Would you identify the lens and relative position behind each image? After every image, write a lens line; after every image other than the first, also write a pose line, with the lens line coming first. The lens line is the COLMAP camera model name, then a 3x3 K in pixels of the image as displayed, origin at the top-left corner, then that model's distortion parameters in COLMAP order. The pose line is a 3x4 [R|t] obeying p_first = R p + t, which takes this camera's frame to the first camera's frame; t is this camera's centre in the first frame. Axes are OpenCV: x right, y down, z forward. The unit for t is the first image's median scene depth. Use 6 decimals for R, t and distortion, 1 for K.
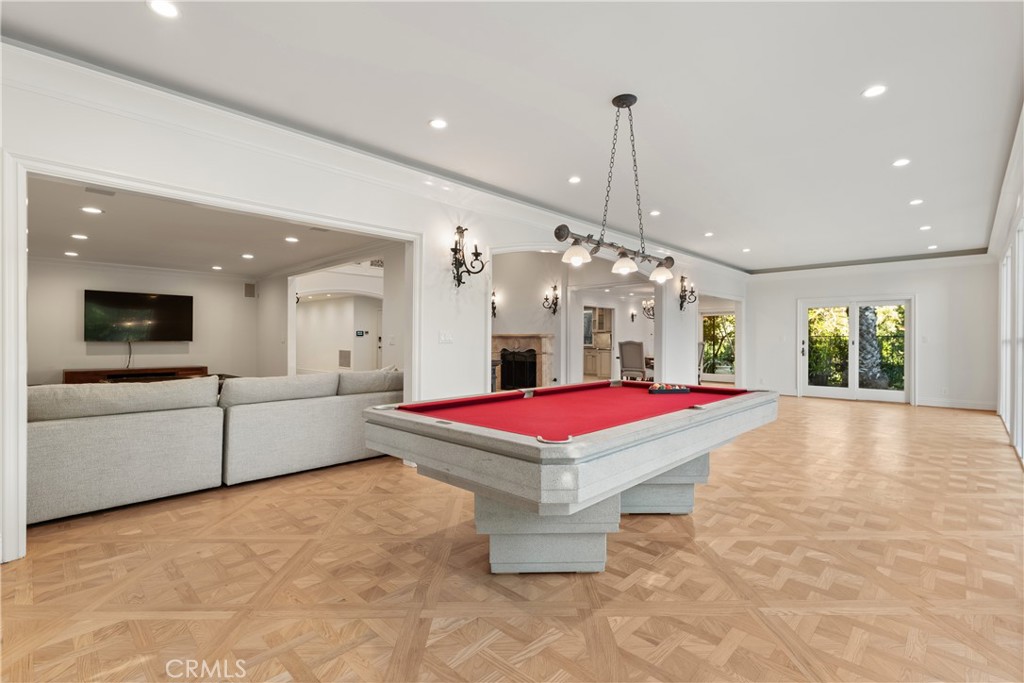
lens RADIAL K [[456.5, 0, 512.0], [0, 456.5, 341.5], [0, 0, 1]] dist [0.000131, -0.000002]
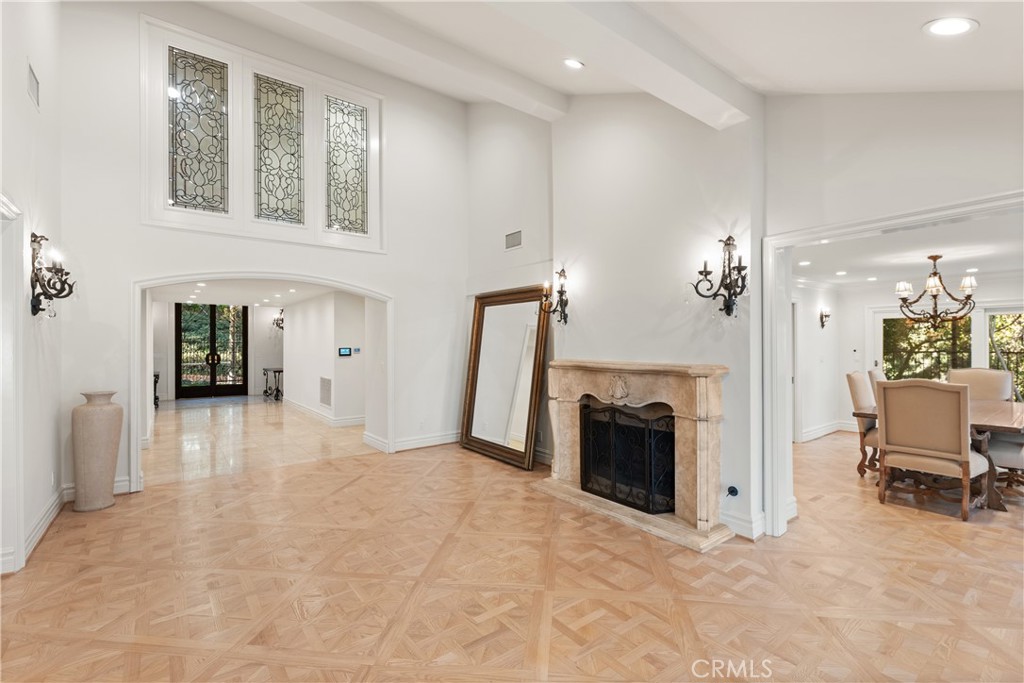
lens RADIAL K [[456.5, 0, 512.0], [0, 456.5, 341.5], [0, 0, 1]] dist [0.000131, -0.000002]
pose [[0.989370, -0.007801, -0.145213, -0.026839], [0.006295, 0.999922, -0.010831, -0.032769], [0.145286, 0.009802, 0.989341, 0.592089]]
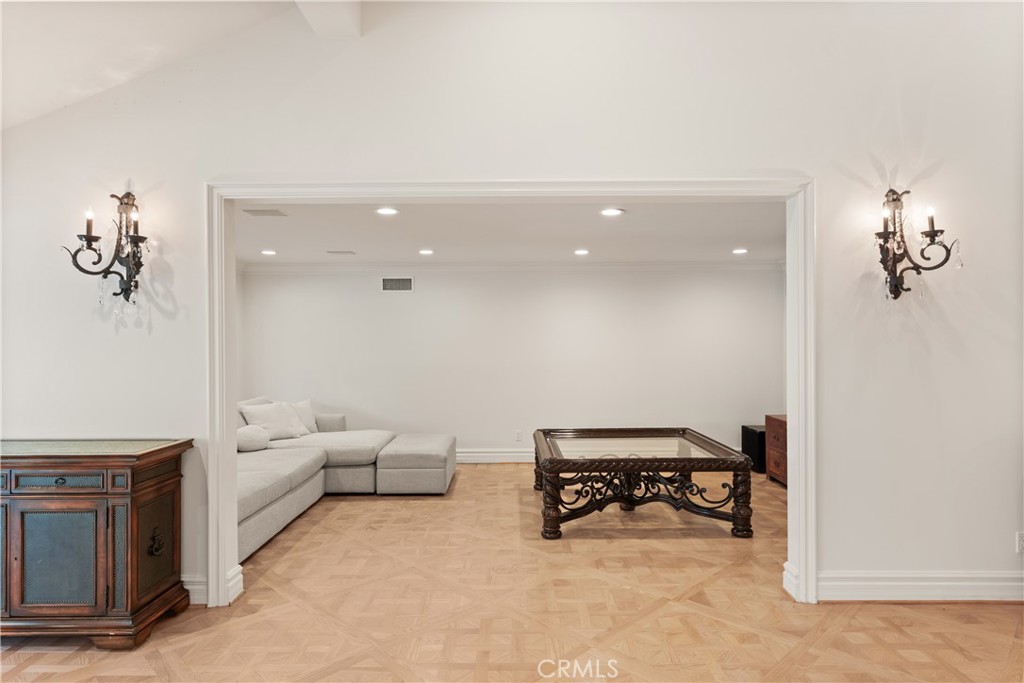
lens RADIAL K [[585.7, 0, 512.0], [0, 585.7, 341.5], [0, 0, 1]] dist [-0.000139, 0.000104]
pose [[-0.717150, -0.000332, -0.696919, -0.059341], [-0.000691, 1.000000, 0.000234, -0.035601], [0.696918, 0.000650, -0.717150, 1.268065]]
